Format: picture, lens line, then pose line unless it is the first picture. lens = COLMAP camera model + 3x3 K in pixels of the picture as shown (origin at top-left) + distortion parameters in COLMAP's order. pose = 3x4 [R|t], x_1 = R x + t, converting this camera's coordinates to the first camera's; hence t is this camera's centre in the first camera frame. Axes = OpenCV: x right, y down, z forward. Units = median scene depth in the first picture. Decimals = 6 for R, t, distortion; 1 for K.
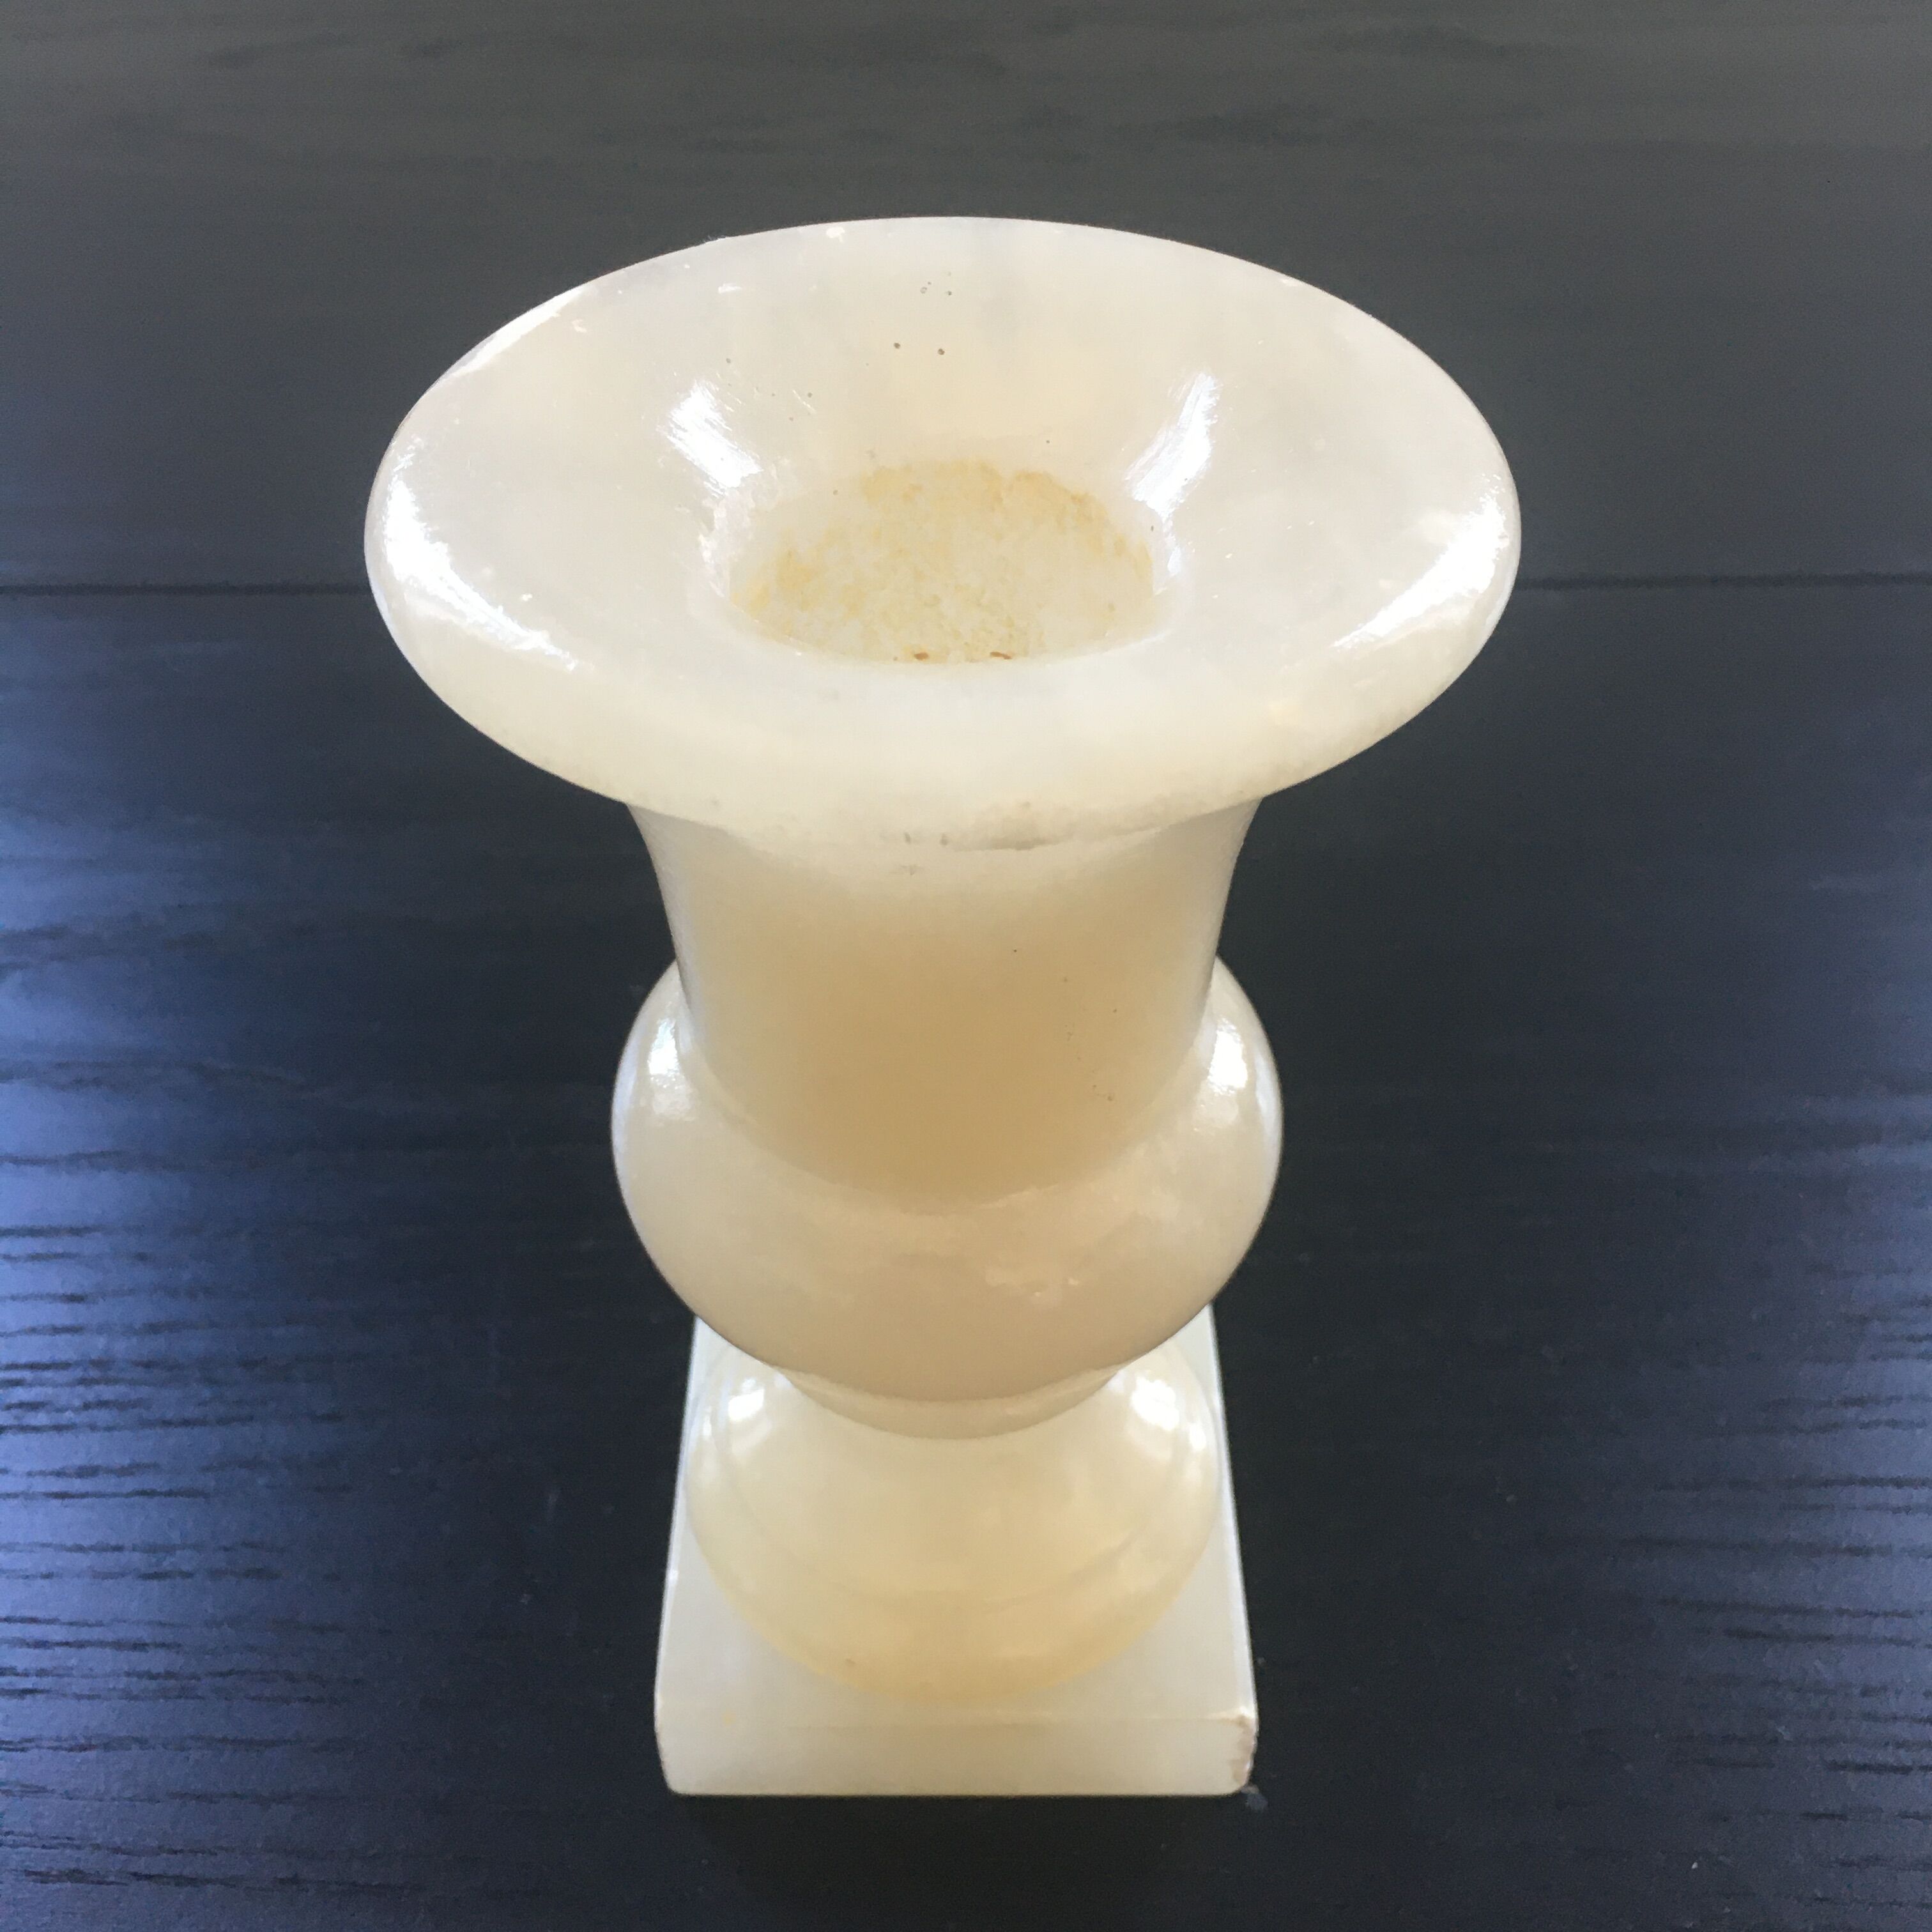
lens RADIAL K [[2212.7, 0, 967.4], [0, 2212.7, 980.9], [0, 0, 1]] dist [0.016325, 0.000000]
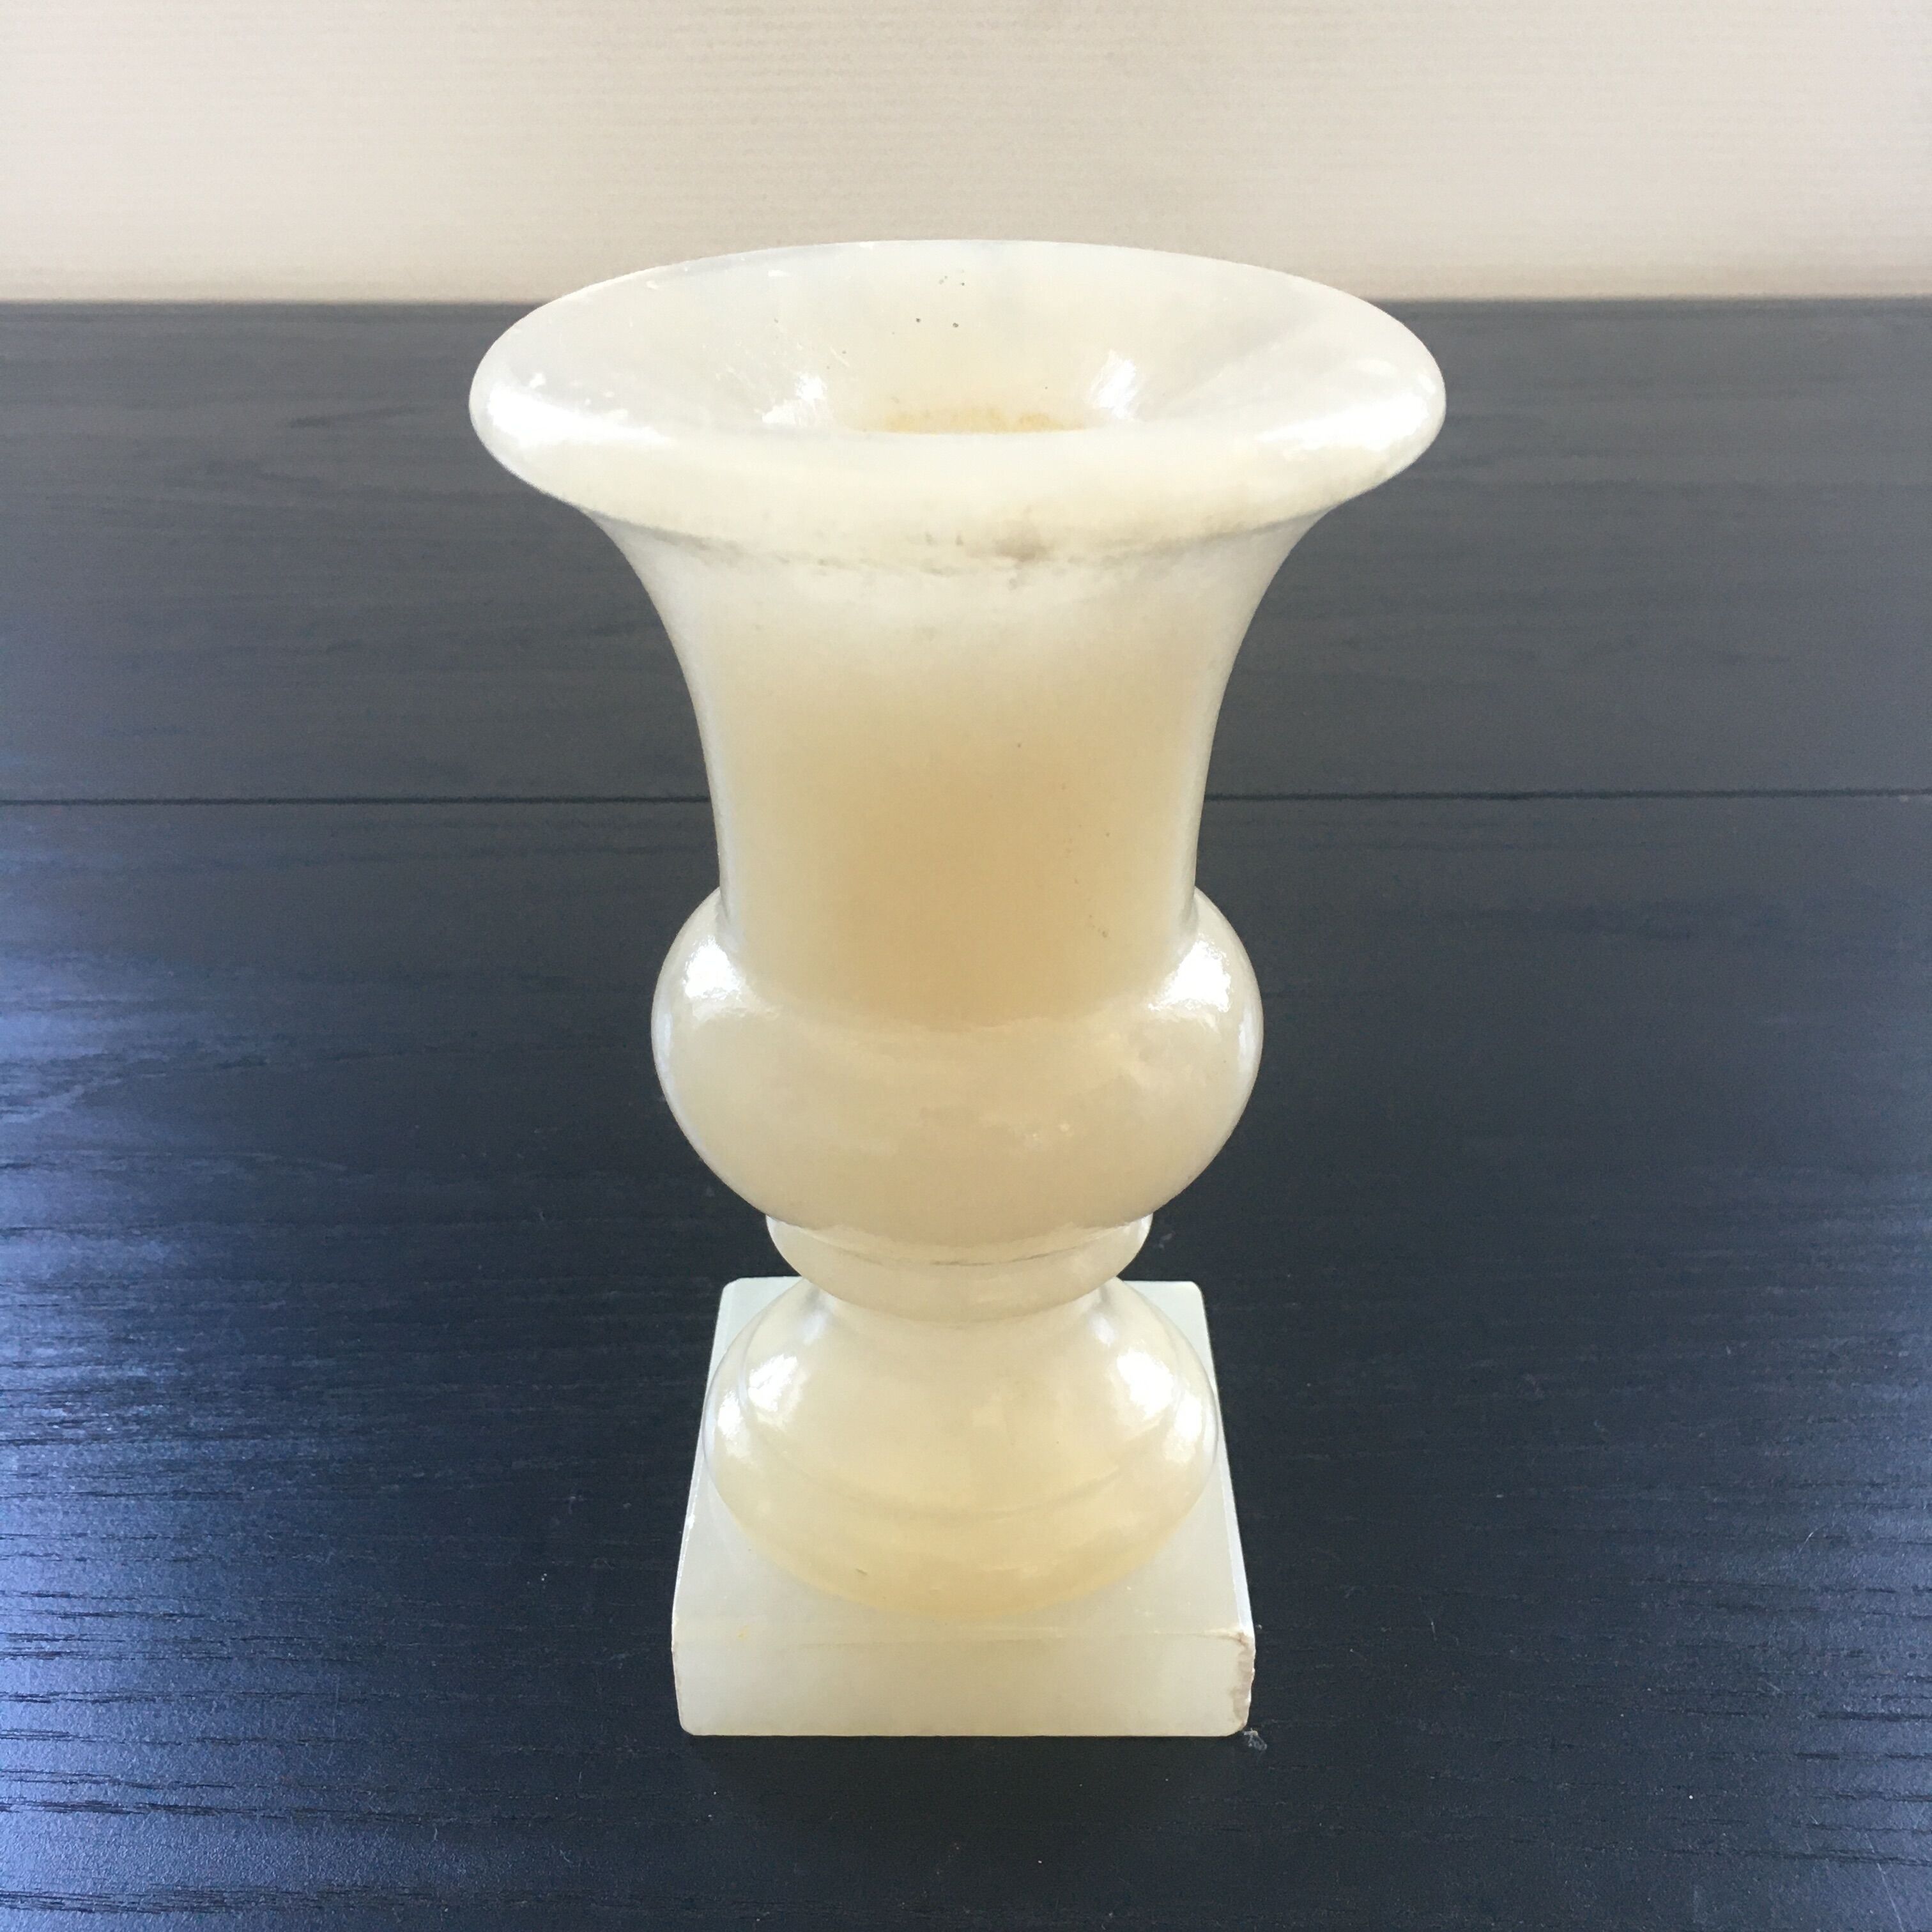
lens RADIAL K [[2212.7, 0, 978.7], [0, 2212.7, 966.7], [0, 0, 1]] dist [0.016325, 0.000000]
pose [[0.999996, 0.001699, 0.002331, -0.001242], [-0.001173, 0.977773, -0.209664, 0.234616], [-0.002635, 0.209660, 0.977771, -0.068975]]
